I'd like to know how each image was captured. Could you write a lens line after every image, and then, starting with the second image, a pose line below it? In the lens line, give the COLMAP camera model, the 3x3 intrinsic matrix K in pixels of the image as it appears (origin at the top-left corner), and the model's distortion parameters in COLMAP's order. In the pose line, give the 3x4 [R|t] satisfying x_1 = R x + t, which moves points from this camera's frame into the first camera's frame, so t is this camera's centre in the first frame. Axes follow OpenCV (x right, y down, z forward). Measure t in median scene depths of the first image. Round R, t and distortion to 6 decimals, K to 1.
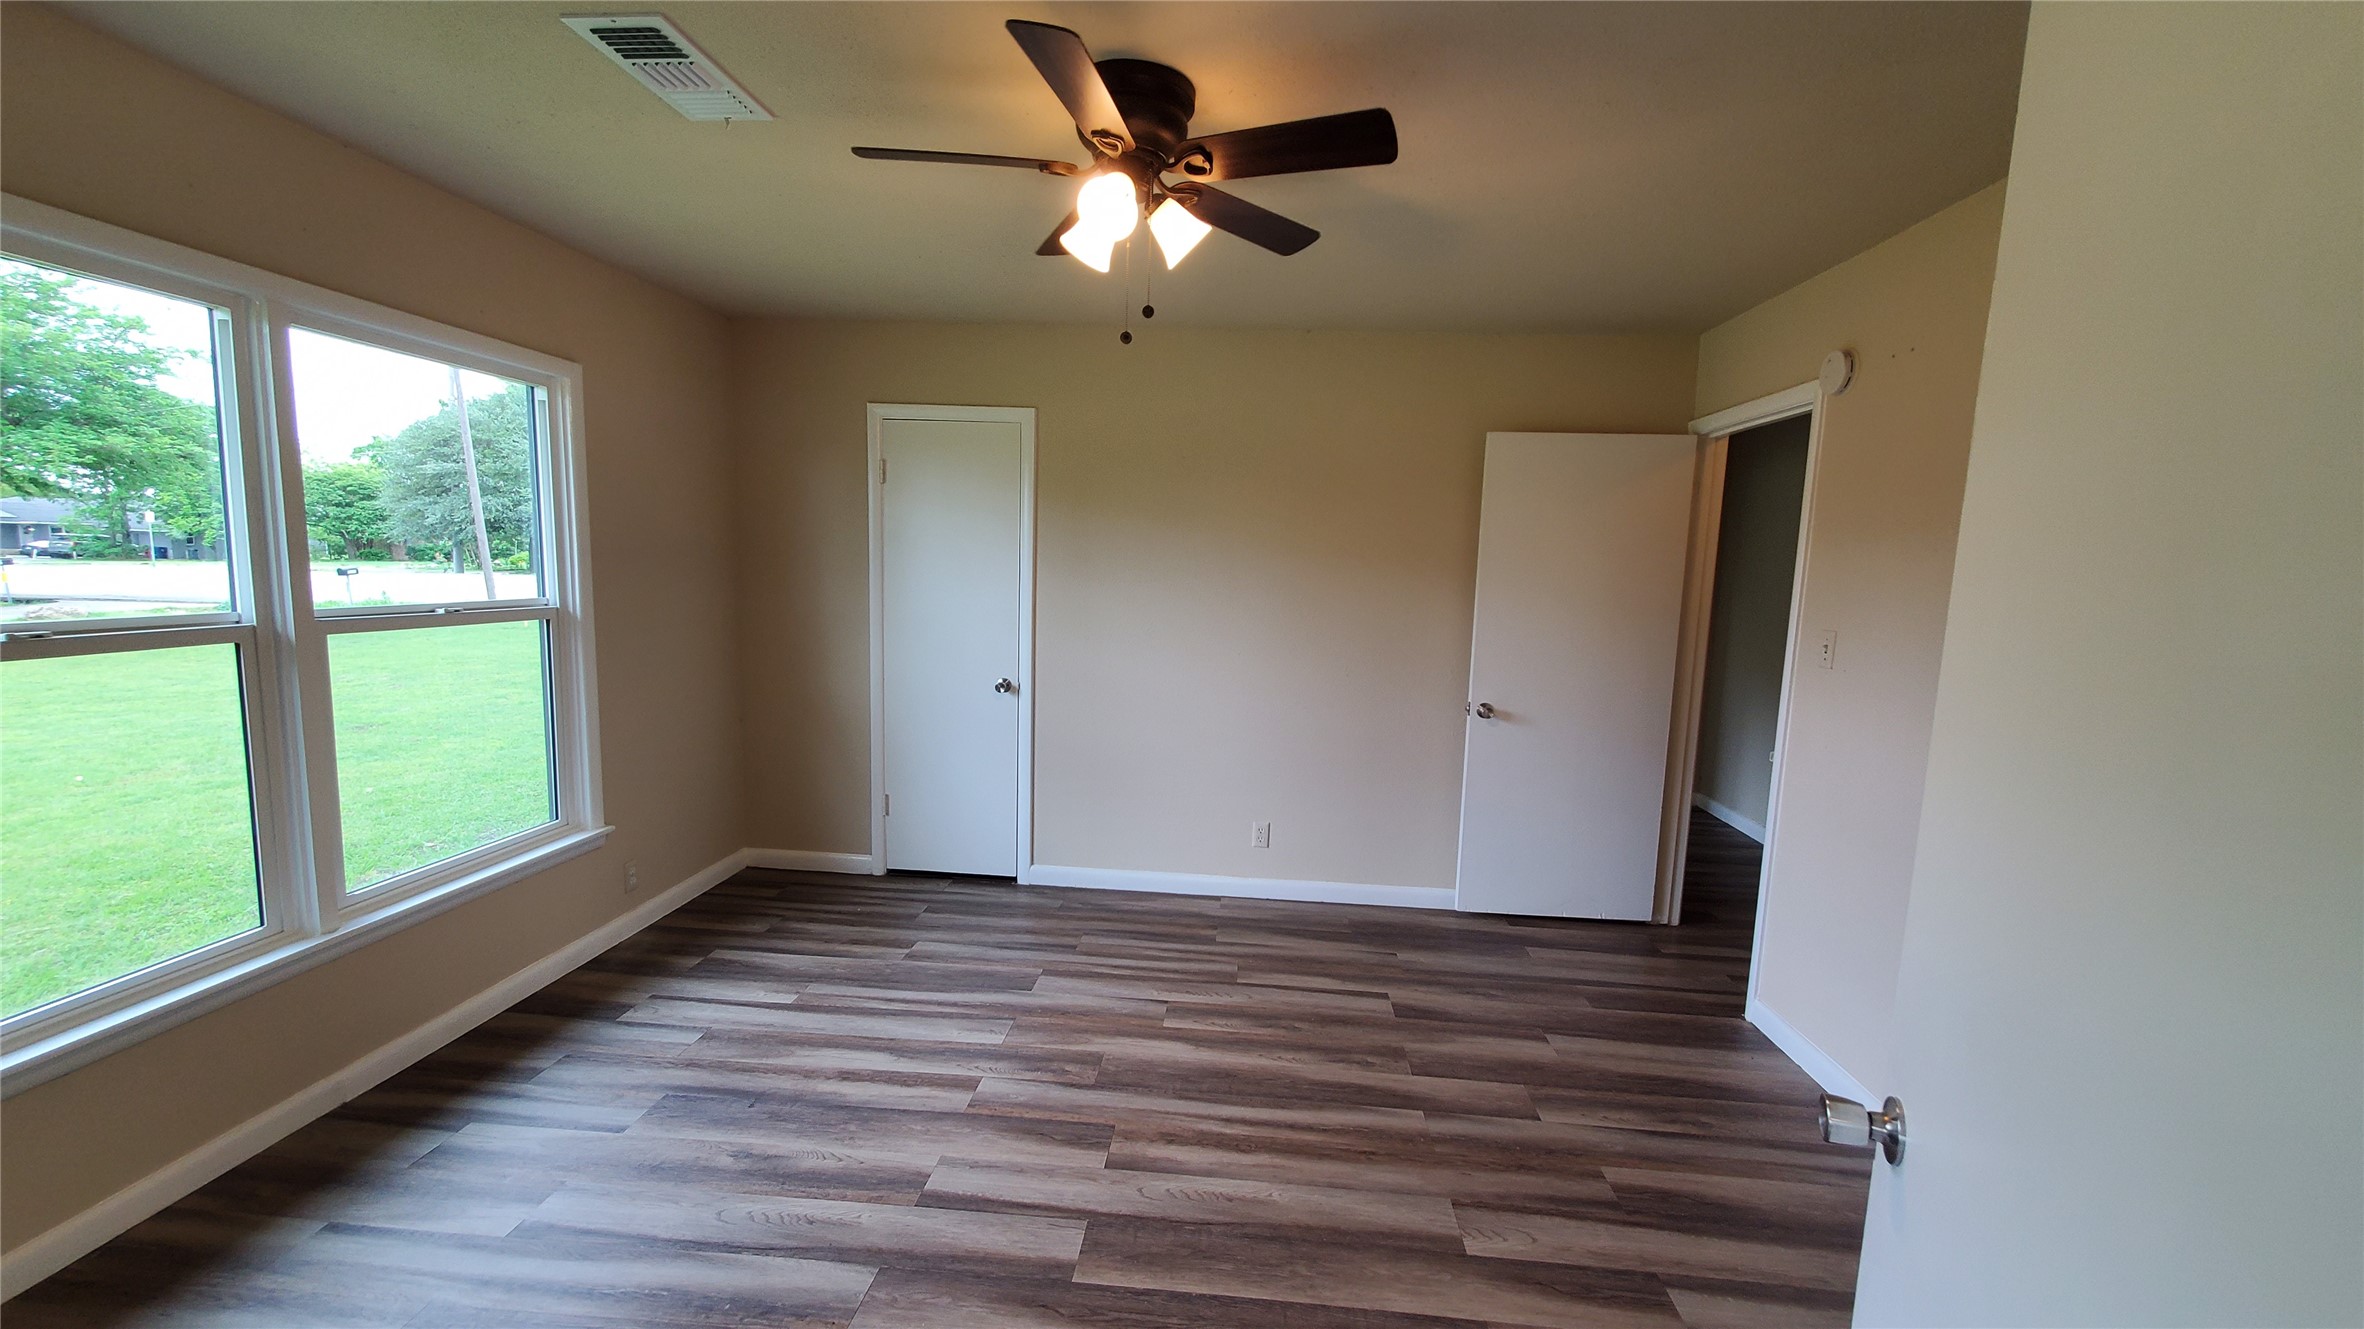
lens RADIAL K [[917.3, 0, 1189.8], [0, 917.3, 725.8], [0, 0, 1]] dist [0.002066, 0.000000]
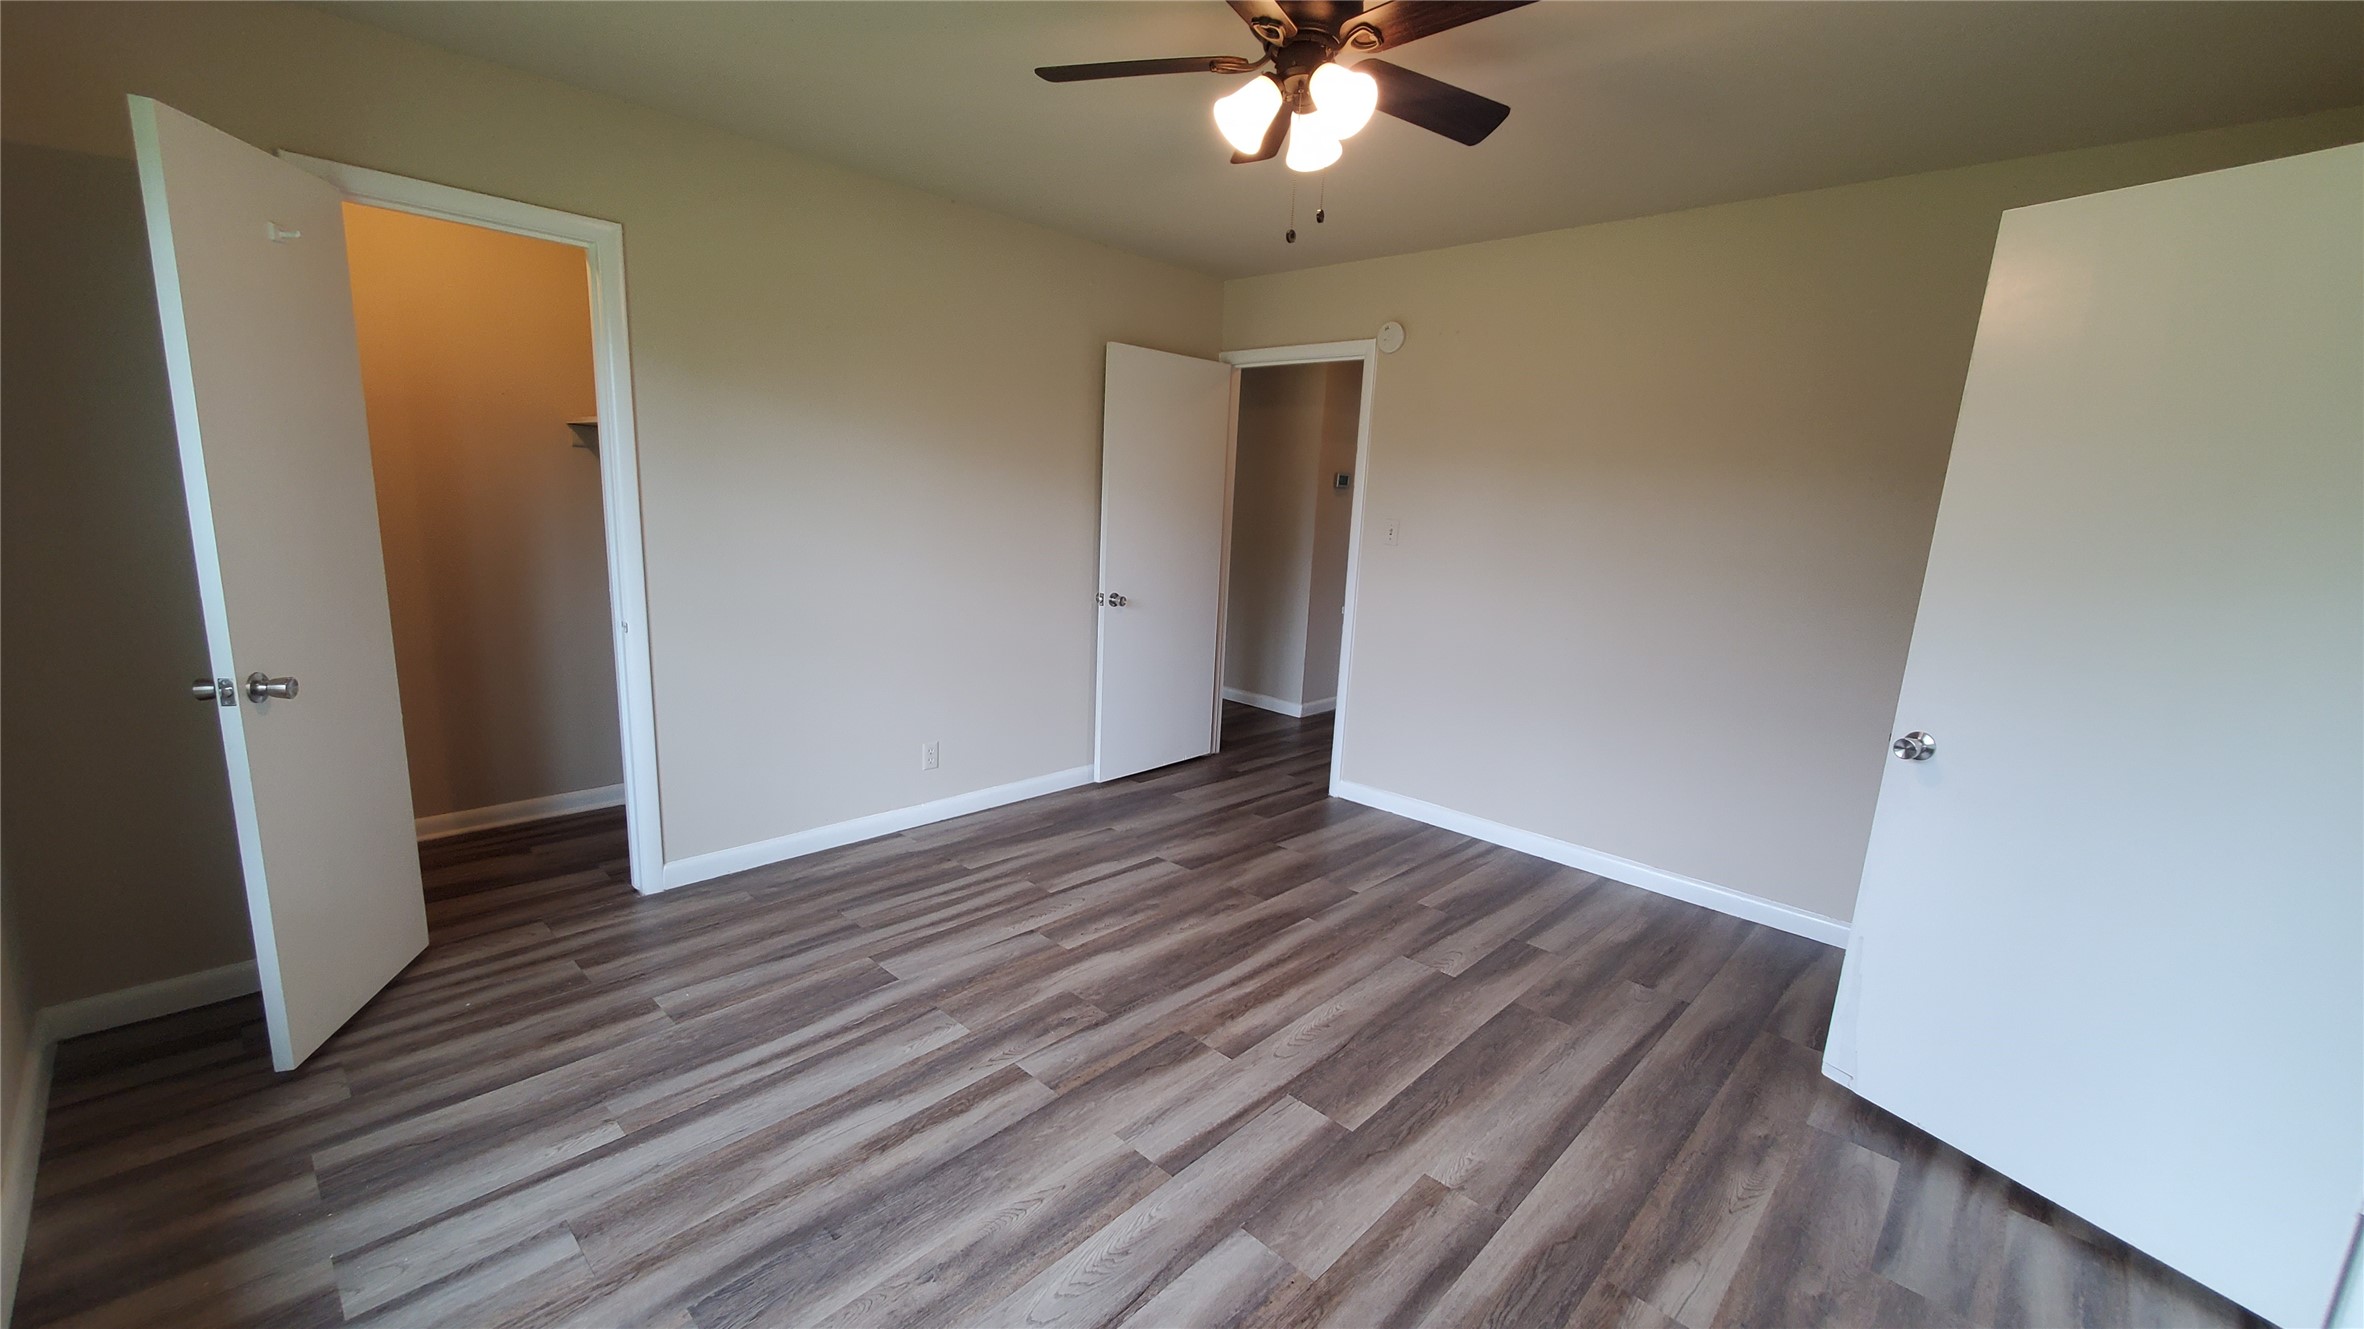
lens RADIAL K [[943.7, 0, 1182.0], [0, 943.7, 664.5], [0, 0, 1]] dist [0.000649, -0.000021]
pose [[0.634083, -0.145696, 0.759415, -0.626480], [0.114328, 0.988960, 0.094276, -0.041913], [-0.764766, 0.027044, 0.643740, 0.257978]]
